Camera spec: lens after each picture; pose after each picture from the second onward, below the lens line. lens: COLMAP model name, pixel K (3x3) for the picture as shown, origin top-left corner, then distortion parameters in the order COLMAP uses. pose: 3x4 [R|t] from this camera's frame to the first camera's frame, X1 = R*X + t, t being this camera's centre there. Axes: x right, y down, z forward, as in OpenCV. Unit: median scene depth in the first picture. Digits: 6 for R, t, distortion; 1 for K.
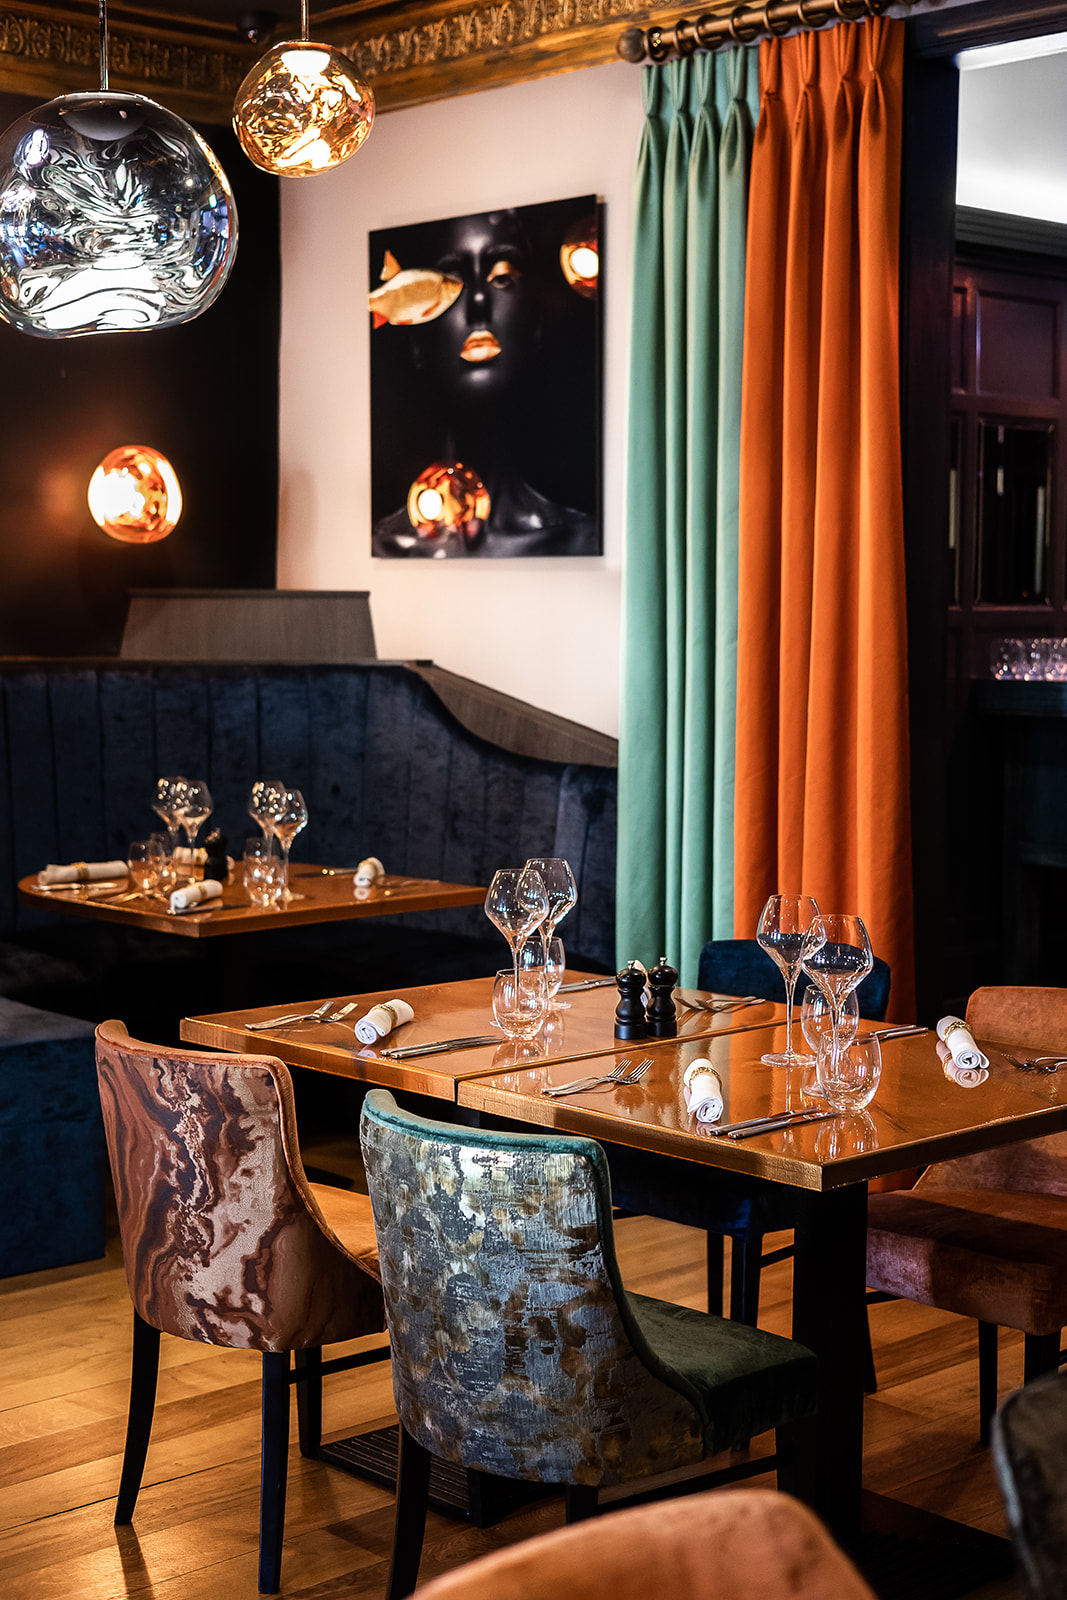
lens RADIAL K [[2421.7, 0, 522.5], [0, 2421.7, 735.2], [0, 0, 1]] dist [0.020653, 0.000000]
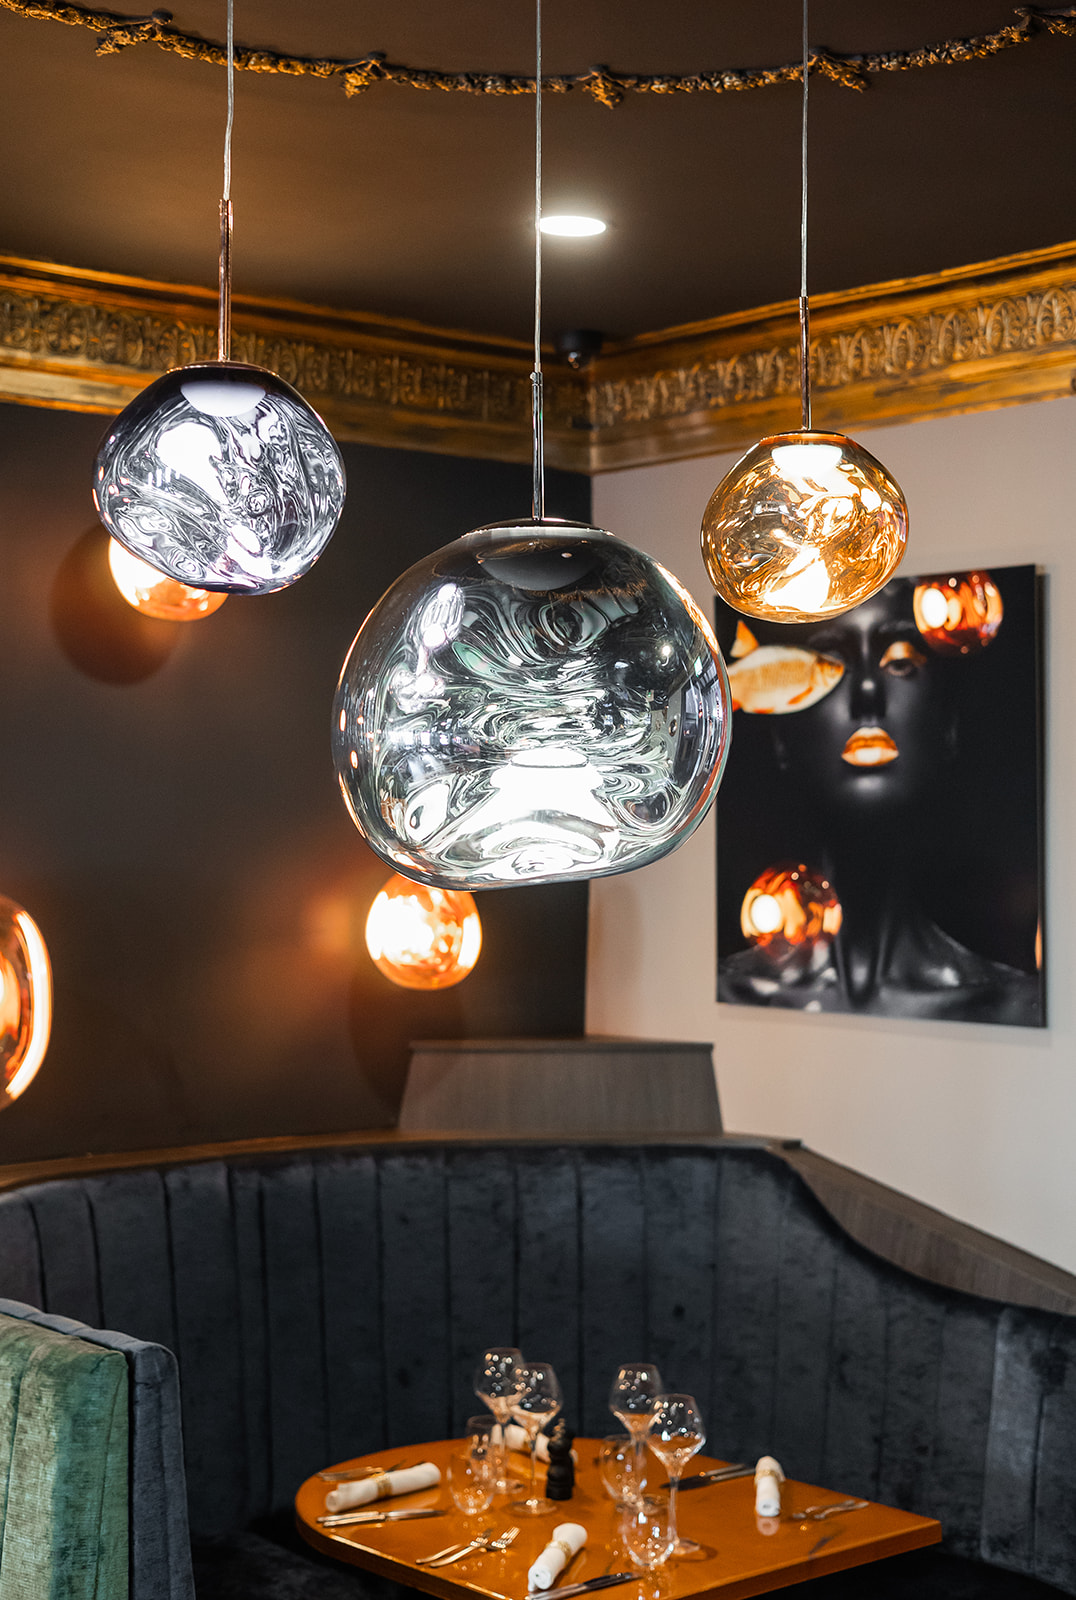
lens RADIAL K [[2421.7, 0, 590.1], [0, 2421.7, 731.5], [0, 0, 1]] dist [0.020653, 0.000000]
pose [[0.999667, -0.000945, -0.025785, -0.087719], [-0.001591, 0.995169, -0.098166, -0.088143], [0.025753, 0.098174, 0.994836, 0.215198]]
